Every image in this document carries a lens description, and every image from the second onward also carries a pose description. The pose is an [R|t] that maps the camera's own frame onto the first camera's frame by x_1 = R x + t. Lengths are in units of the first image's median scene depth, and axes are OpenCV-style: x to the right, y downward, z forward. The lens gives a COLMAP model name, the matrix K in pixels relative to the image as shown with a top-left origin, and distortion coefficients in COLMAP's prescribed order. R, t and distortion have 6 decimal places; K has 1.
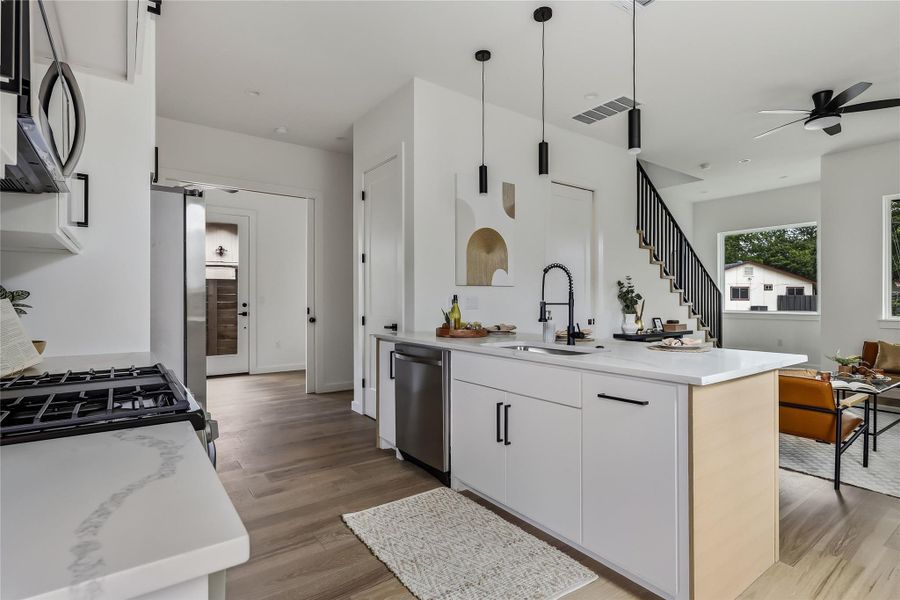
lens RADIAL K [[451.9, 0, 452.6], [0, 451.9, 297.4], [0, 0, 1]] dist [0.000466, 0.000187]
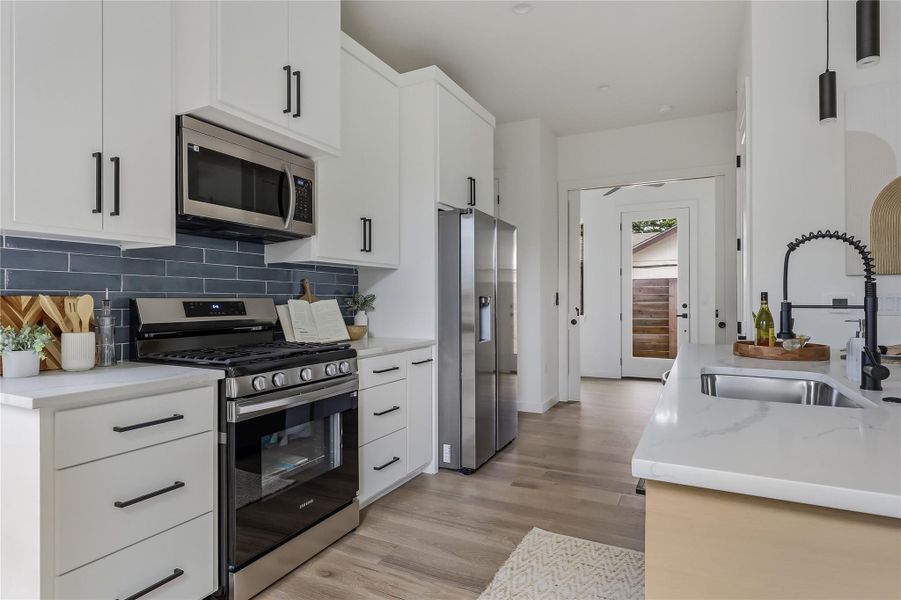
lens RADIAL K [[492.9, 0, 450.5], [0, 492.9, 300.0], [0, 0, 1]] dist [-0.002069, 0.000630]
pose [[0.448036, -0.001462, -0.894014, 0.437323], [0.004959, 0.999987, 0.000850, 0.003200], [0.894002, -0.004814, 0.448038, 0.279782]]
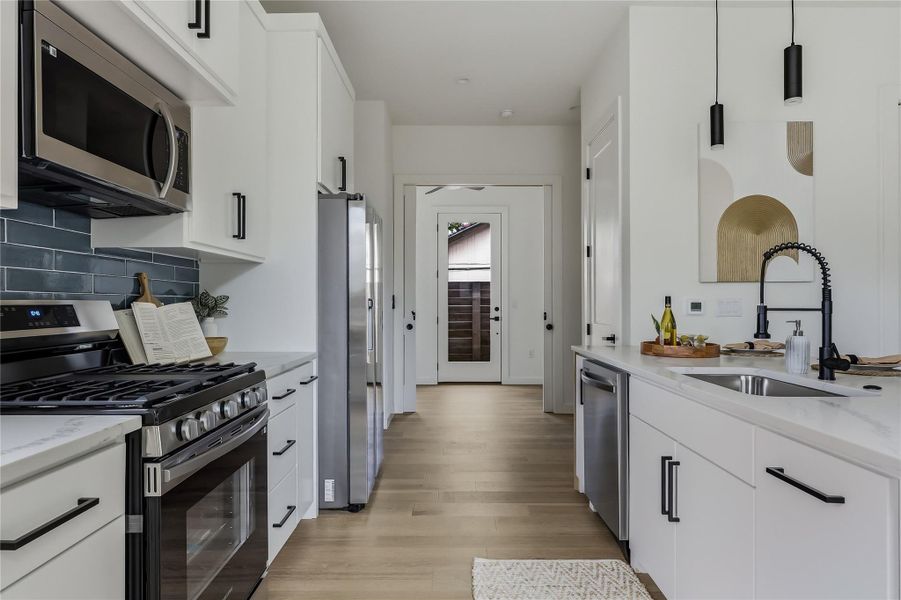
lens RADIAL K [[532.3, 0, 450.7], [0, 532.3, 301.8], [0, 0, 1]] dist [0.000874, 0.000835]
pose [[0.806750, -0.001780, -0.590890, 0.224630], [0.002622, 0.999996, 0.000568, 0.001998], [0.590887, -0.002008, 0.806752, 0.125827]]
